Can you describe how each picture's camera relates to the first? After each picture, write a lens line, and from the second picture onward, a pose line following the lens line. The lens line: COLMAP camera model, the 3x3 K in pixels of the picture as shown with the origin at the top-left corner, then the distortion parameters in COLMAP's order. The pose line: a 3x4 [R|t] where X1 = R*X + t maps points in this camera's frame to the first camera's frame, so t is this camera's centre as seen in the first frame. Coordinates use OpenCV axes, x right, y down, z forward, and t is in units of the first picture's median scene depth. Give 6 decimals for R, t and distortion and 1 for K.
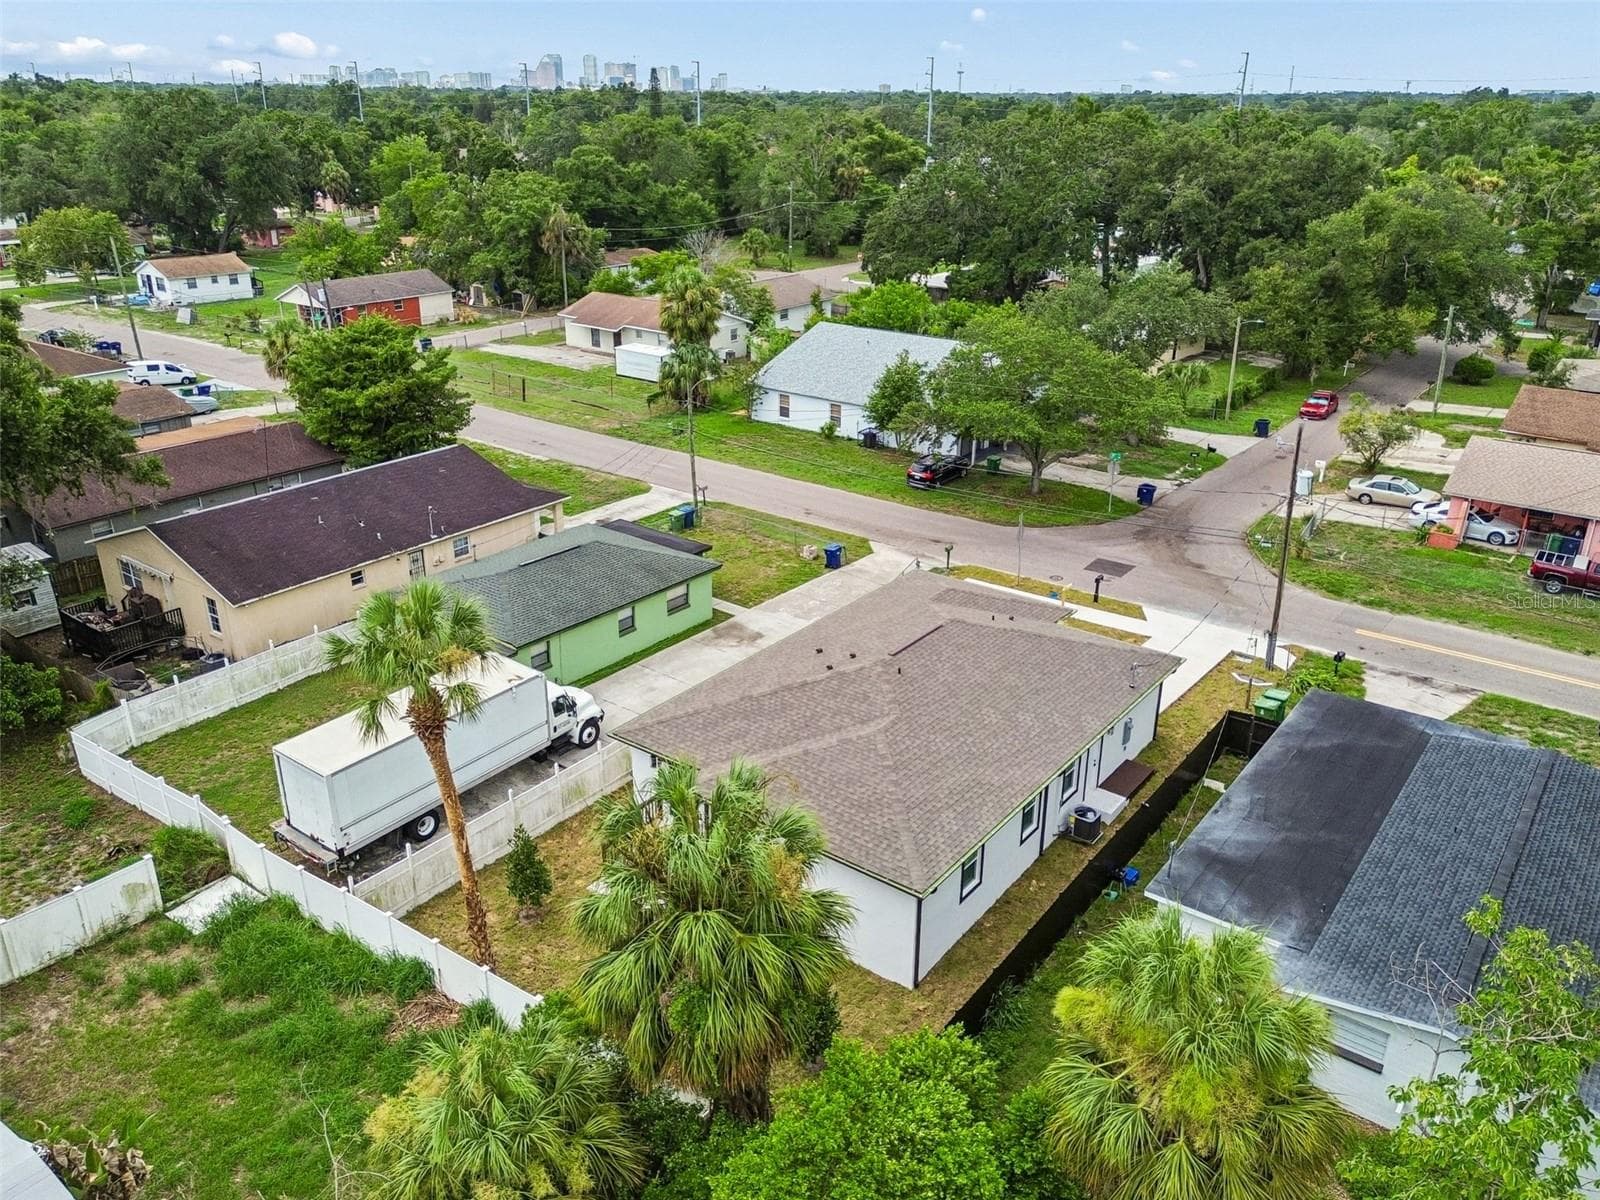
lens RADIAL K [[1210.7, 0, 795.0], [0, 1210.7, 607.1], [0, 0, 1]] dist [0.059289, -0.025046]
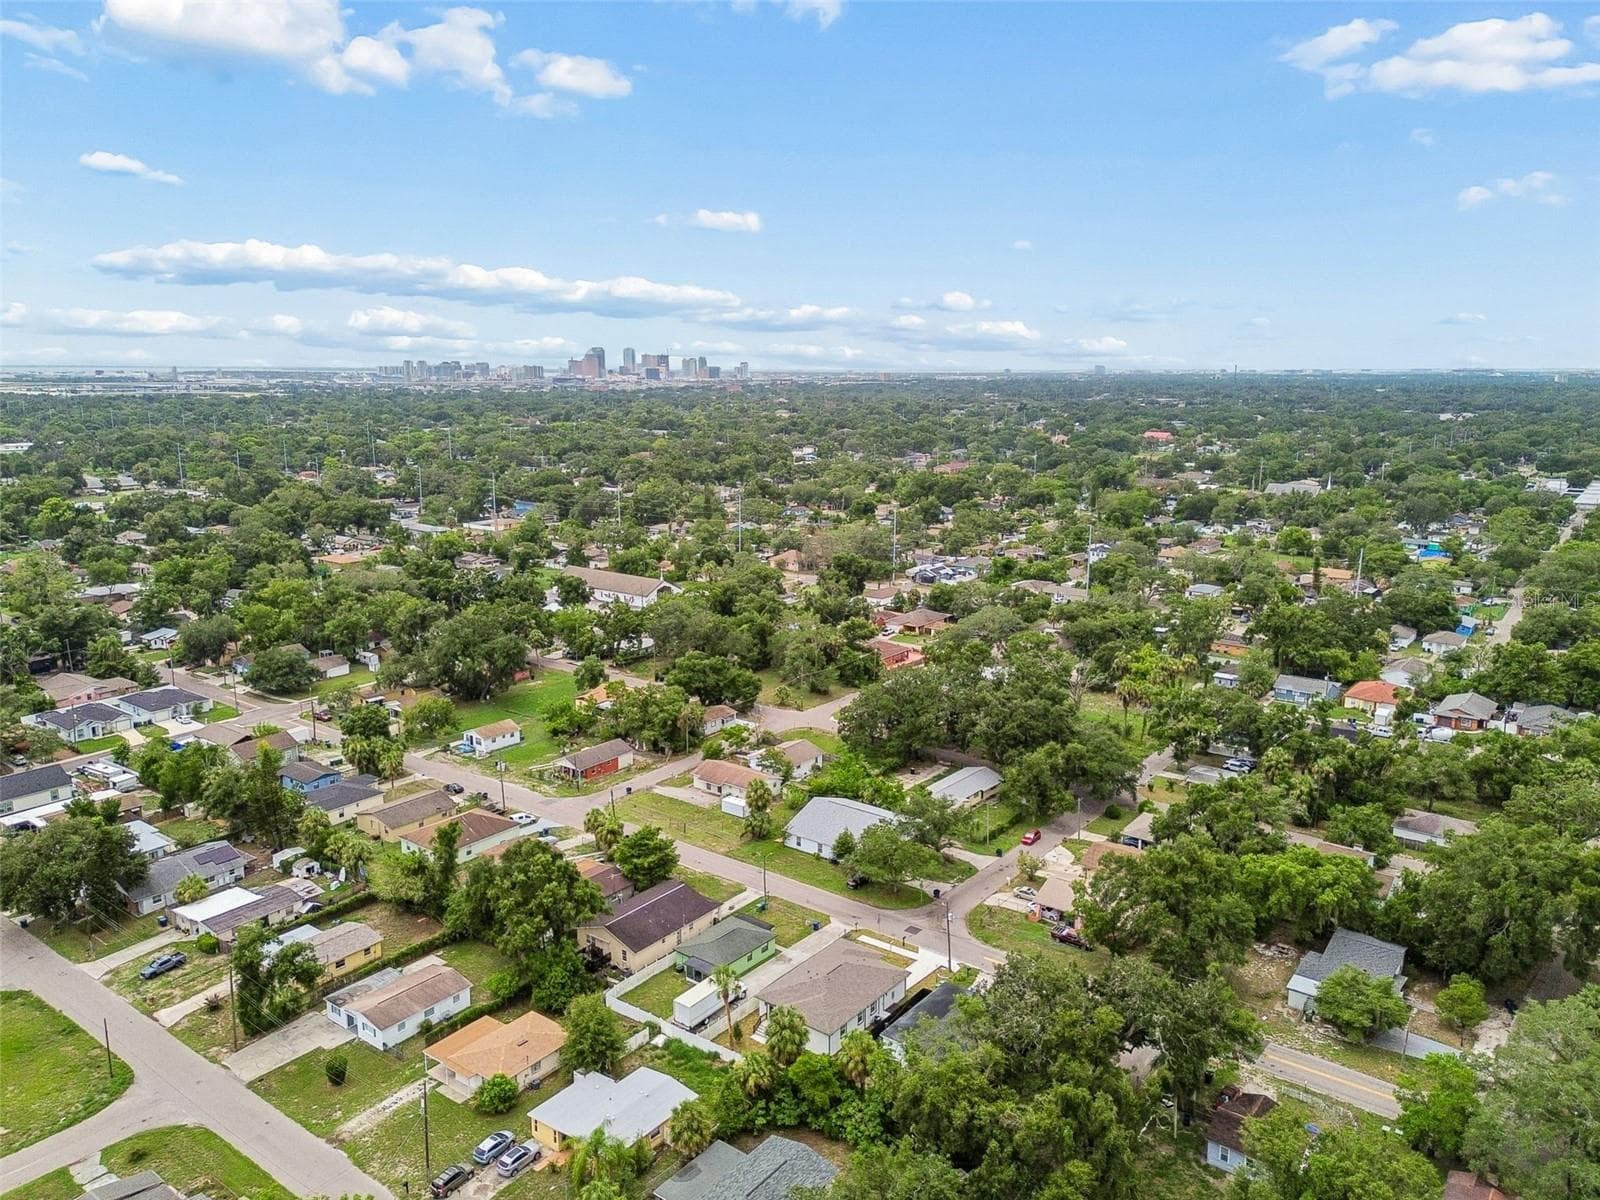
lens RADIAL K [[1146.4, 0, 796.5], [0, 1146.4, 613.5], [0, 0, 1]] dist [0.067487, -0.057164]
pose [[0.999934, -0.004532, -0.010592, 0.015357], [0.002456, 0.982106, -0.188312, -0.222536], [0.011256, 0.188274, 0.982052, -1.583365]]
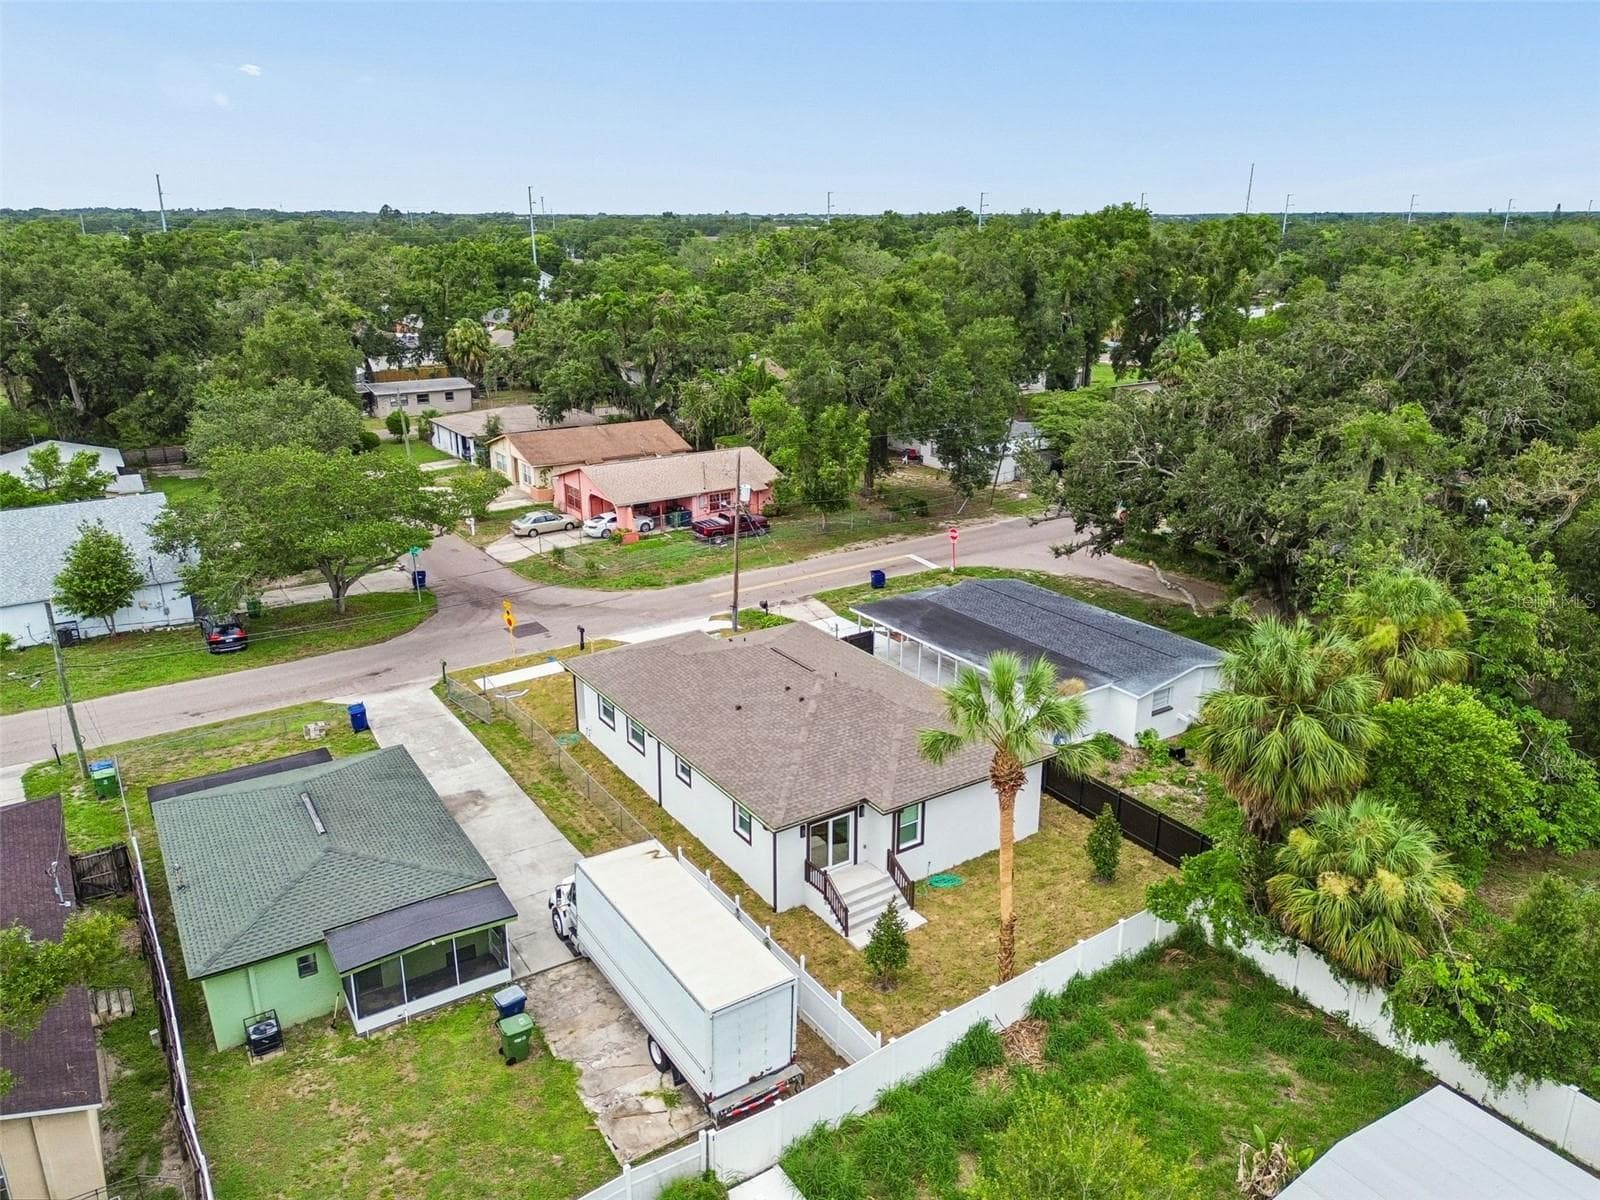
lens RADIAL K [[1146.4, 0, 810.0], [0, 1146.4, 597.9], [0, 0, 1]] dist [0.067487, -0.057164]
pose [[0.326950, -0.308397, 0.893306, -0.536271], [0.372326, 0.910838, 0.178178, -0.135231], [-0.868606, 0.274345, 0.412623, 0.281862]]
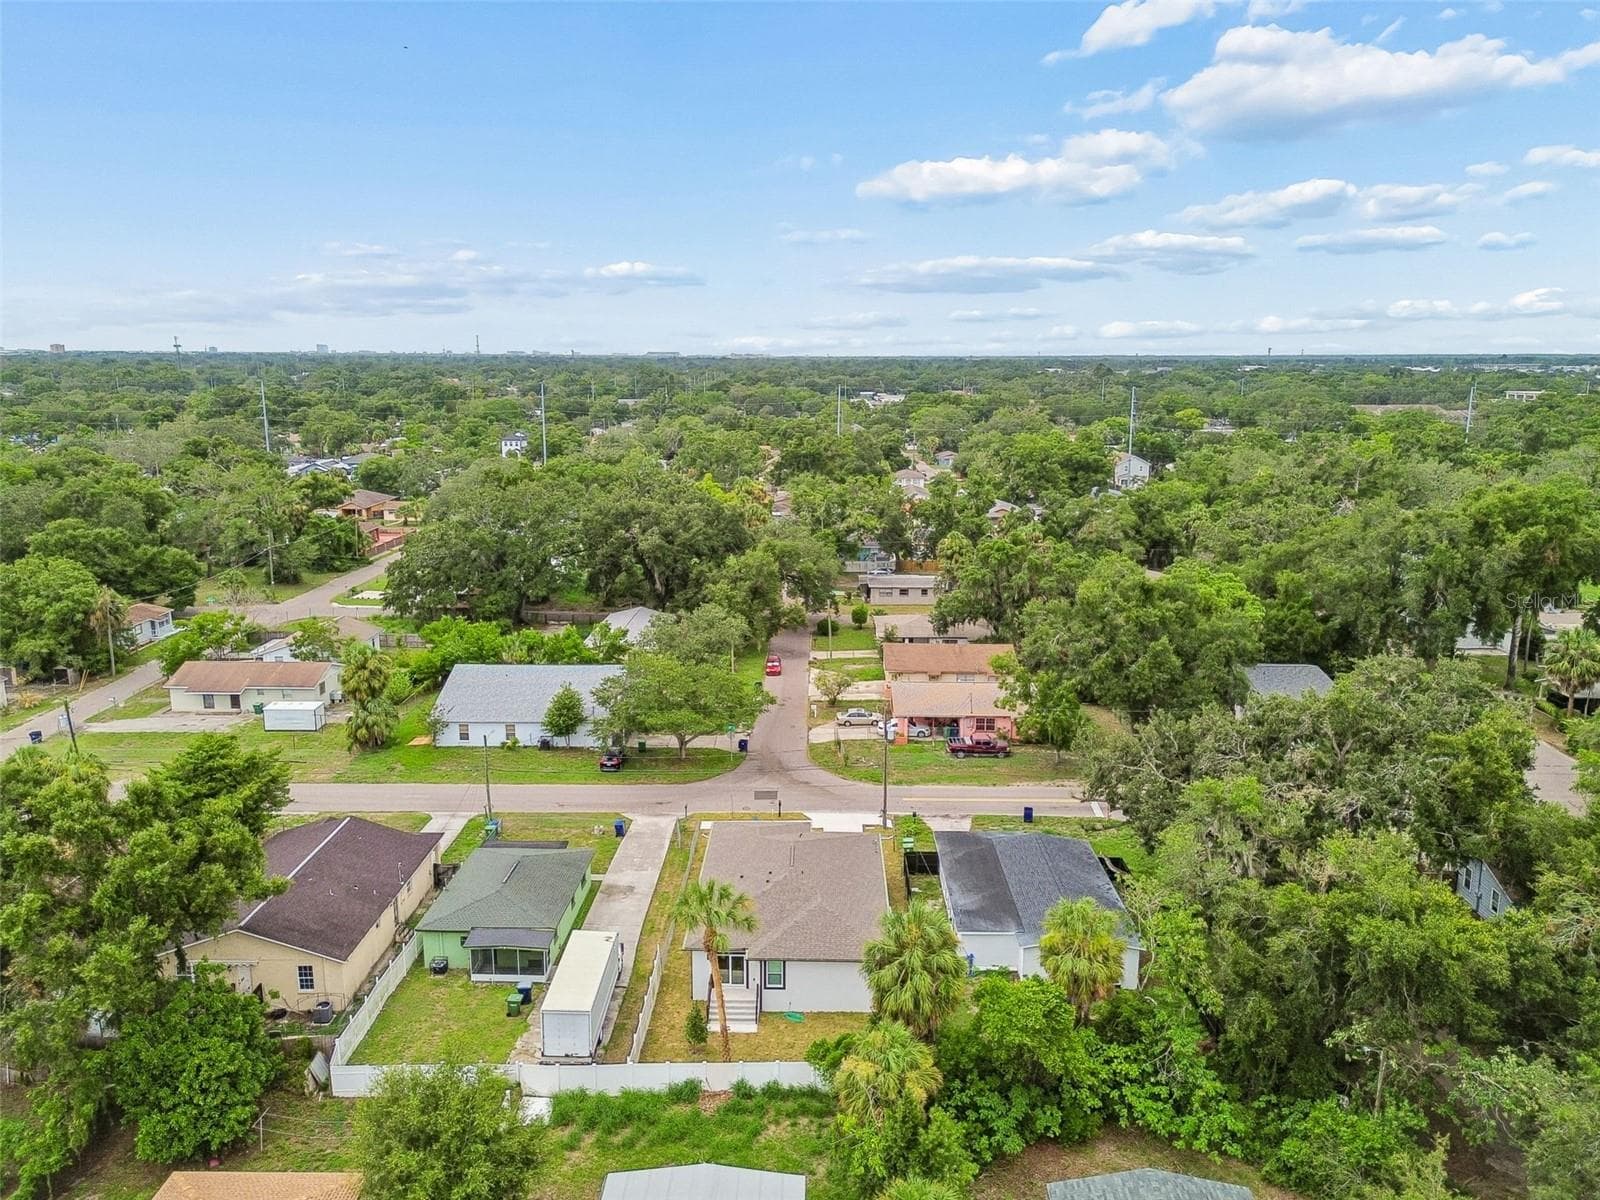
lens RADIAL K [[1146.4, 0, 804.8], [0, 1146.4, 607.3], [0, 0, 1]] dist [0.067487, -0.057164]
pose [[0.807679, -0.134092, 0.574172, -0.522476], [0.234391, 0.966565, -0.103982, -0.095146], [-0.541031, 0.218565, 0.812105, -0.355264]]
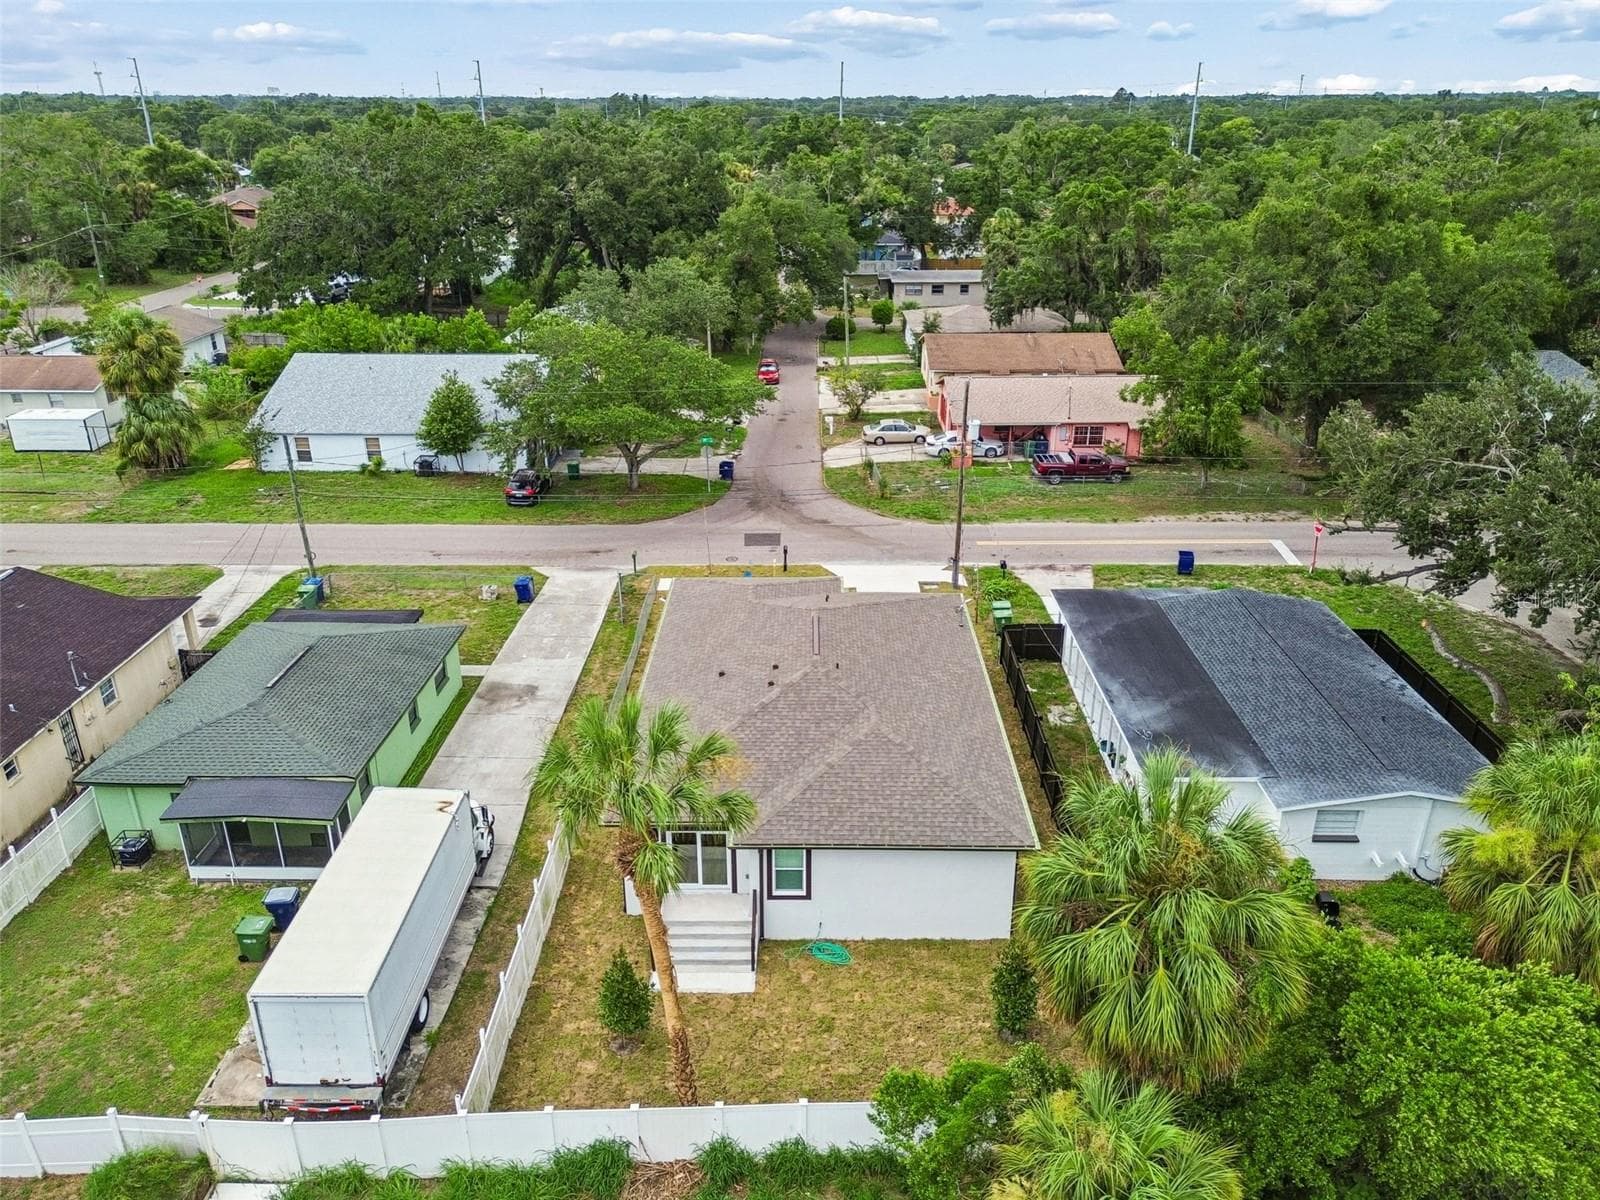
lens RADIAL K [[1146.4, 0, 803.7], [0, 1146.4, 601.8], [0, 0, 1]] dist [0.067487, -0.057164]
pose [[0.802590, -0.248358, 0.542372, -0.252067], [0.241548, 0.966641, 0.085199, -0.050278], [-0.545439, 0.062628, 0.835807, 0.106830]]
